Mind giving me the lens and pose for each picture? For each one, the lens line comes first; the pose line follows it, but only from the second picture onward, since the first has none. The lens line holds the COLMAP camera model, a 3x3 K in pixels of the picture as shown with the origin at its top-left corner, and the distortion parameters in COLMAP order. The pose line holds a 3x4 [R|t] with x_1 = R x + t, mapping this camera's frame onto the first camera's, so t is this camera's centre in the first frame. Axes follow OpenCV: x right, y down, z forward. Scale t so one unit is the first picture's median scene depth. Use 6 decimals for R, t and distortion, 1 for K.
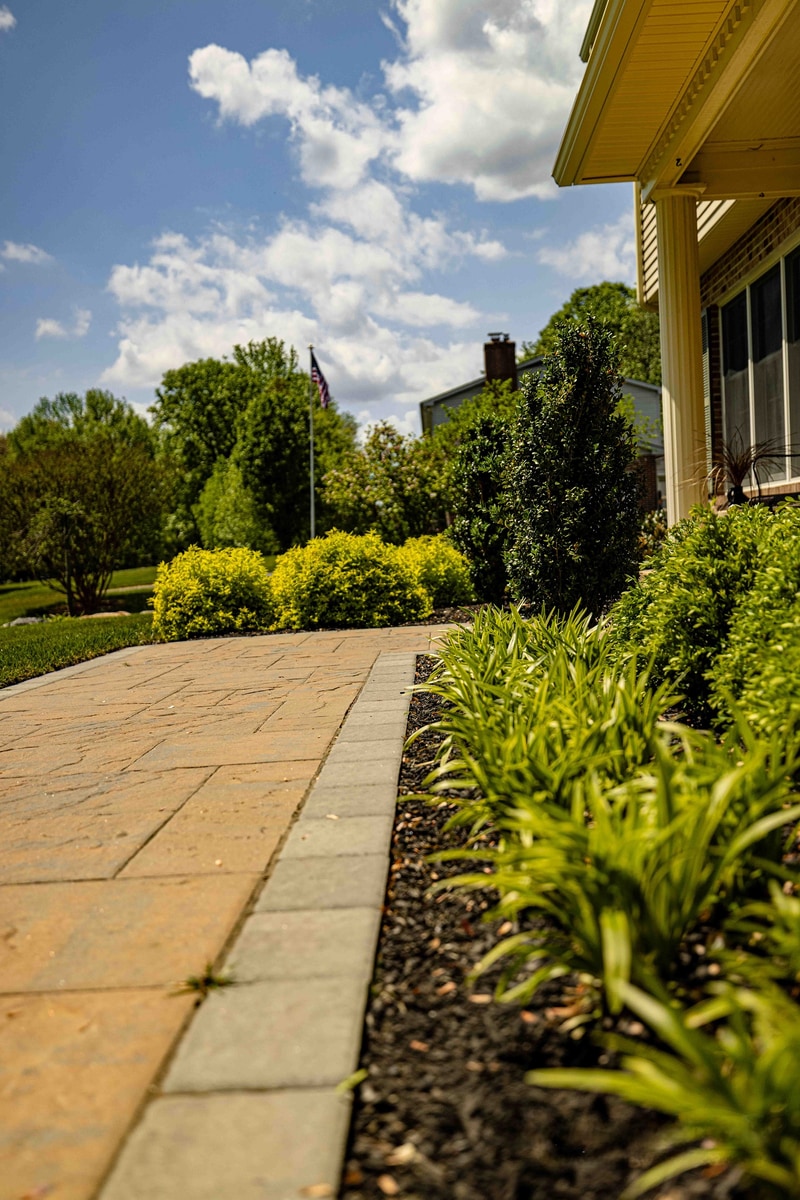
lens RADIAL K [[1209.1, 0, 400.0], [0, 1209.1, 600.0], [0, 0, 1]] dist [0.002779, -0.003464]
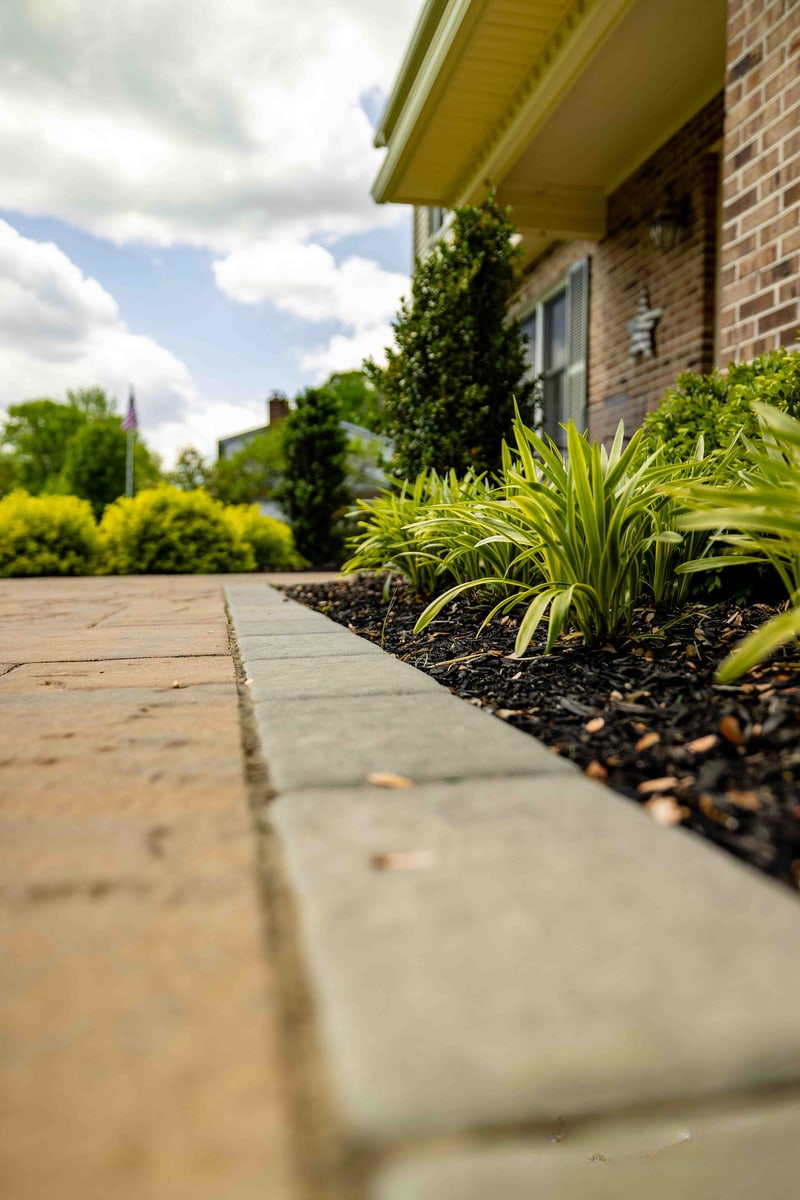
lens RADIAL K [[859.0, 0, 400.0], [0, 859.0, 600.0], [0, 0, 1]] dist [0.028858, -0.001024]
pose [[0.970738, 0.038048, 0.237108, -0.029568], [-0.038720, 0.999248, -0.001823, 0.037784], [-0.236999, -0.007411, 0.971482, 0.221826]]
